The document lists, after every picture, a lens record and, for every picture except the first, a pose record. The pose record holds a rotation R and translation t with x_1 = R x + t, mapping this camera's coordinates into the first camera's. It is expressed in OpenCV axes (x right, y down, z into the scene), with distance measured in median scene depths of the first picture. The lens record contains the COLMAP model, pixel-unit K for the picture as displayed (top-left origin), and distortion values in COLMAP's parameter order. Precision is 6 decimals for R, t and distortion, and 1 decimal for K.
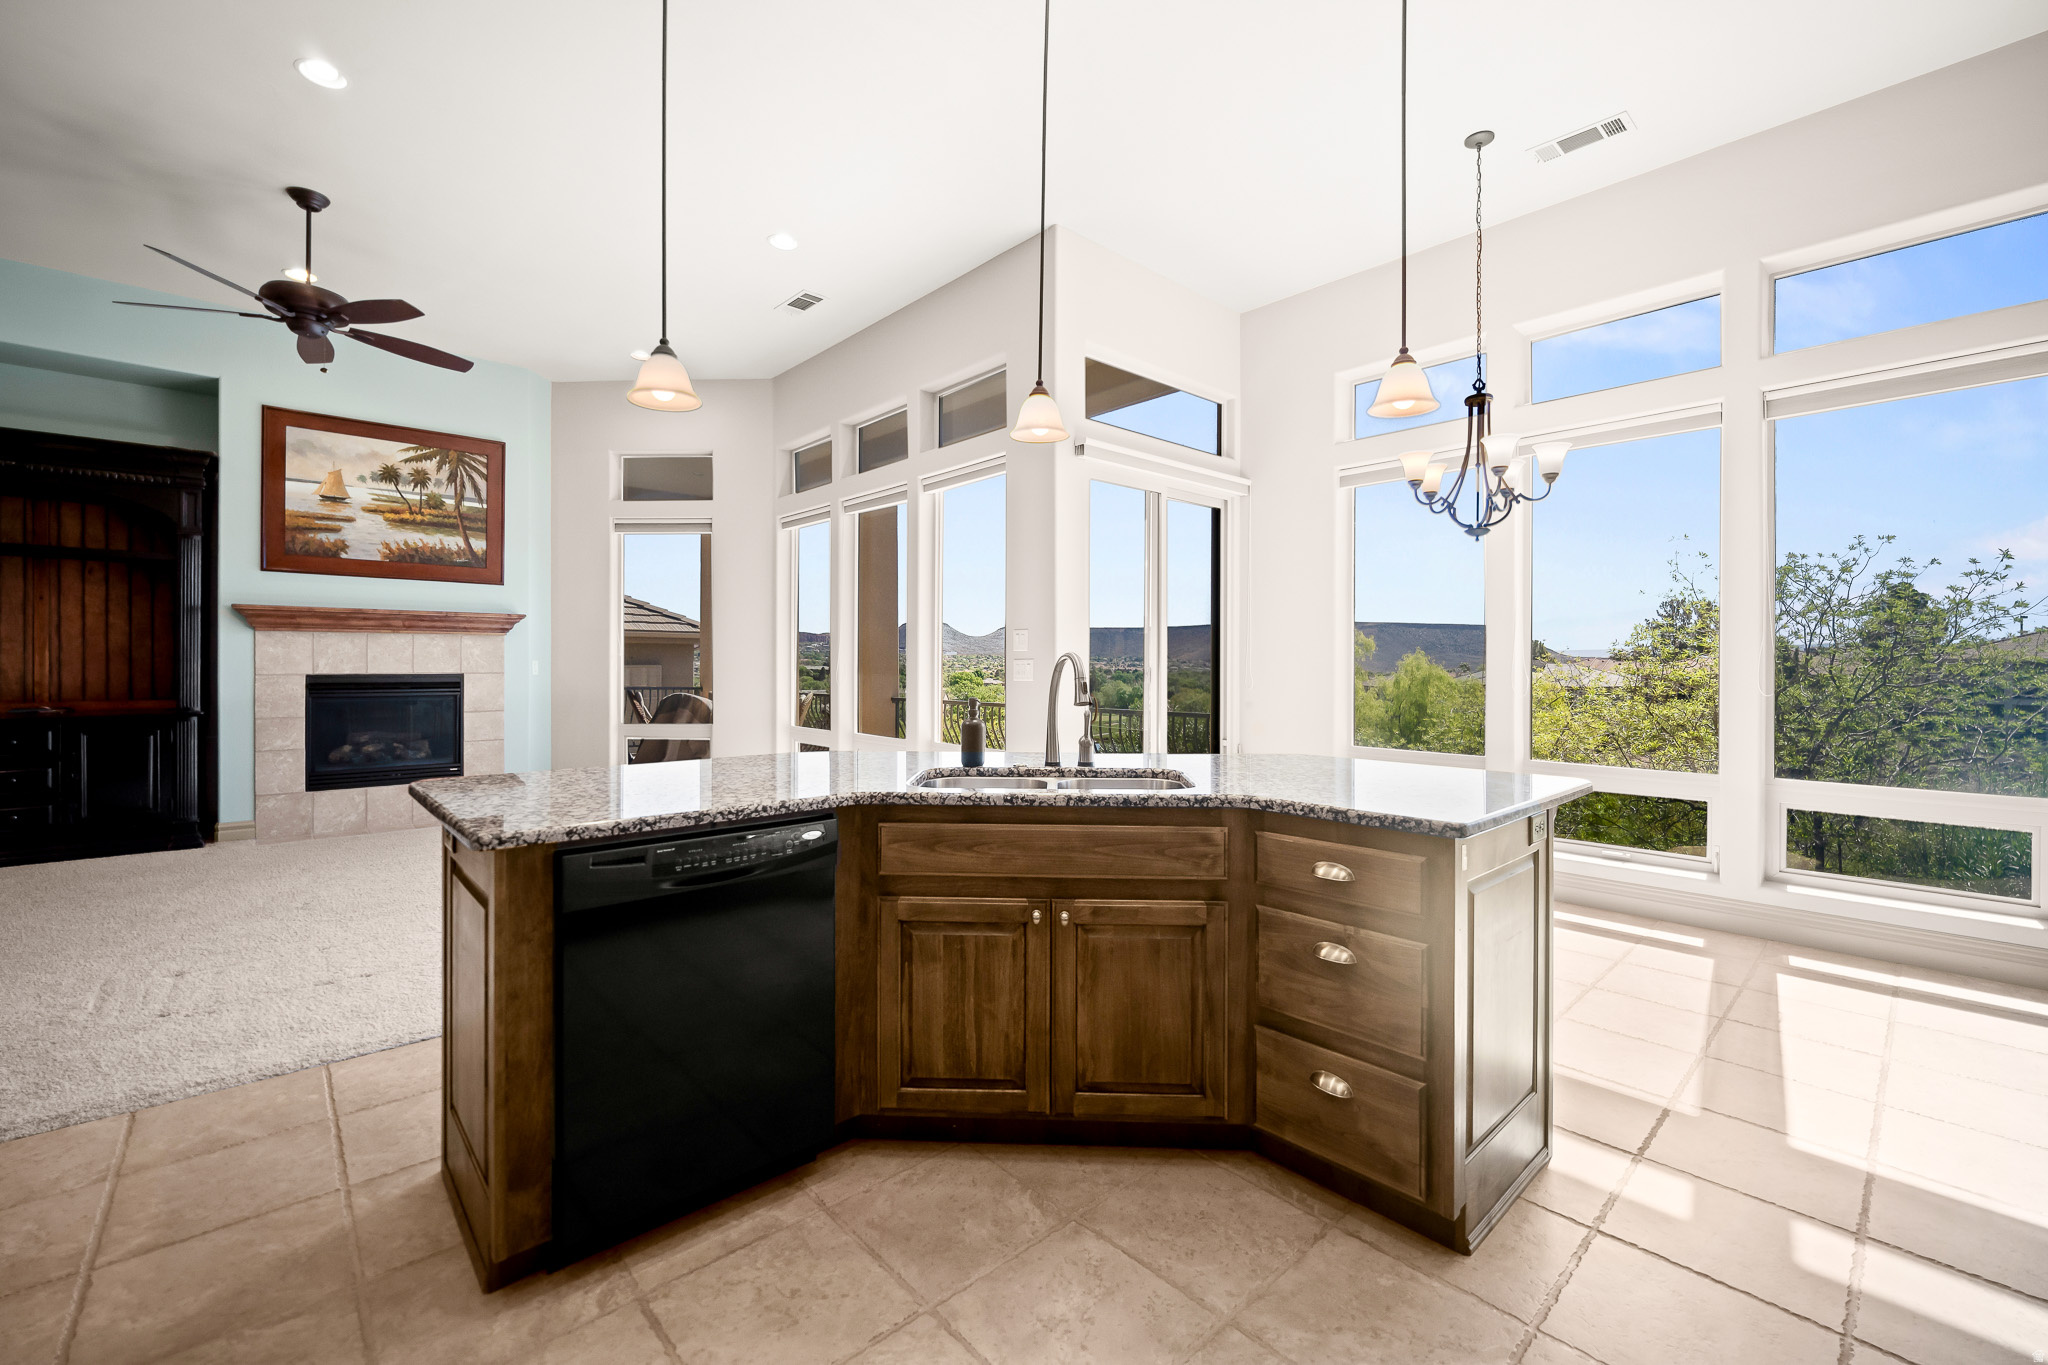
lens RADIAL K [[838.0, 0, 1028.3], [0, 838.0, 670.0], [0, 0, 1]] dist [-0.000368, 0.000800]
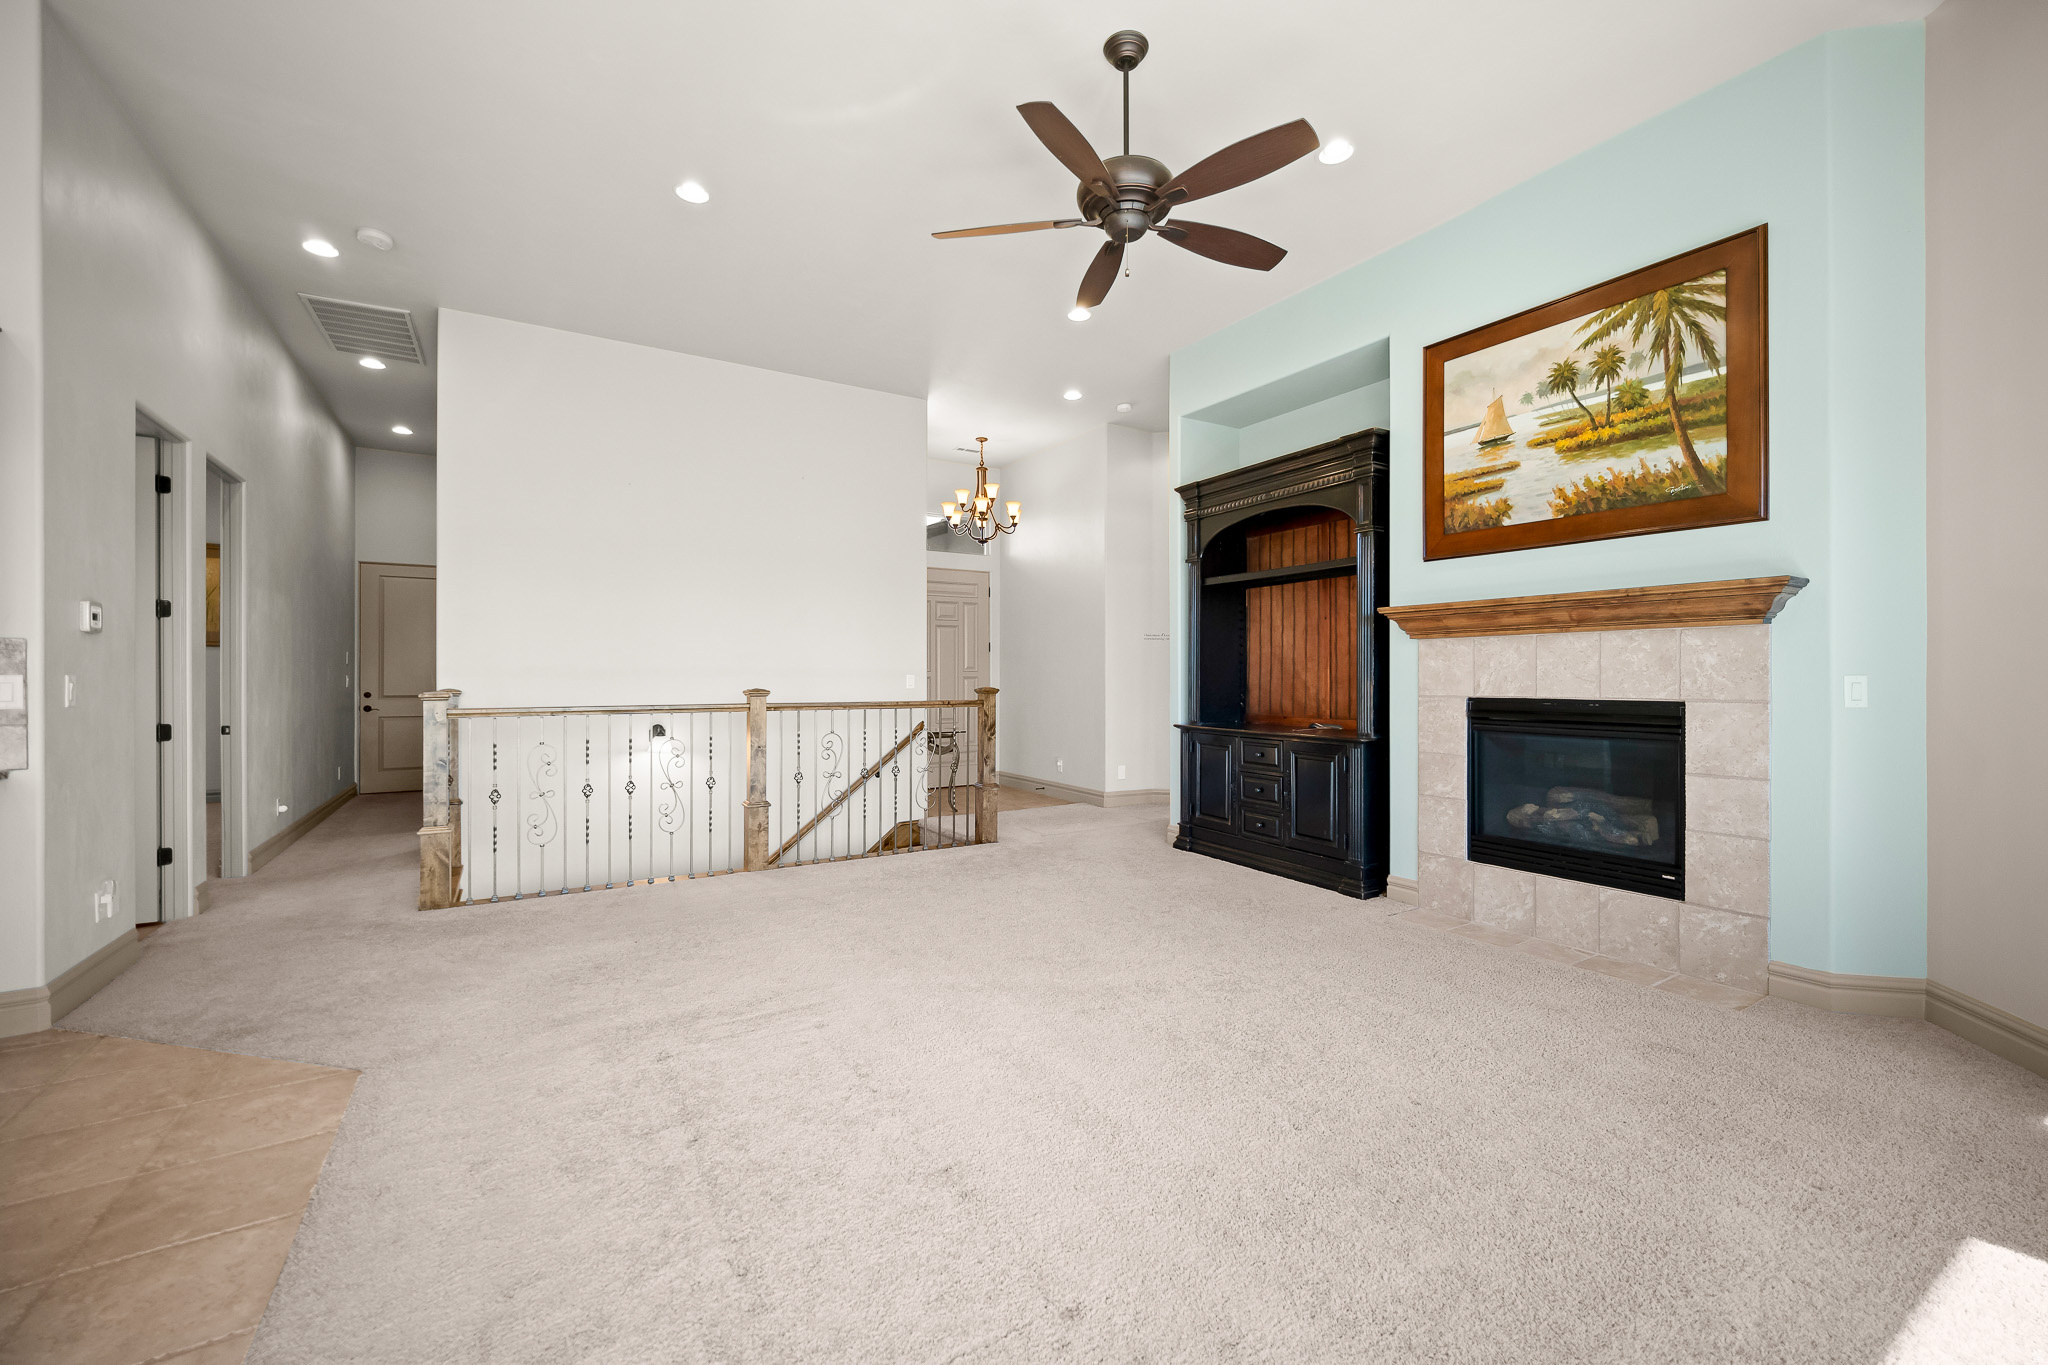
lens RADIAL K [[838.0, 0, 1030.1], [0, 838.0, 675.0], [0, 0, 1]] dist [-0.000368, 0.000800]
pose [[-0.177078, -0.004160, -0.984188, -0.083283], [-0.007638, 0.999967, -0.002852, -0.008166], [0.984167, 0.007012, -0.177104, 0.722897]]
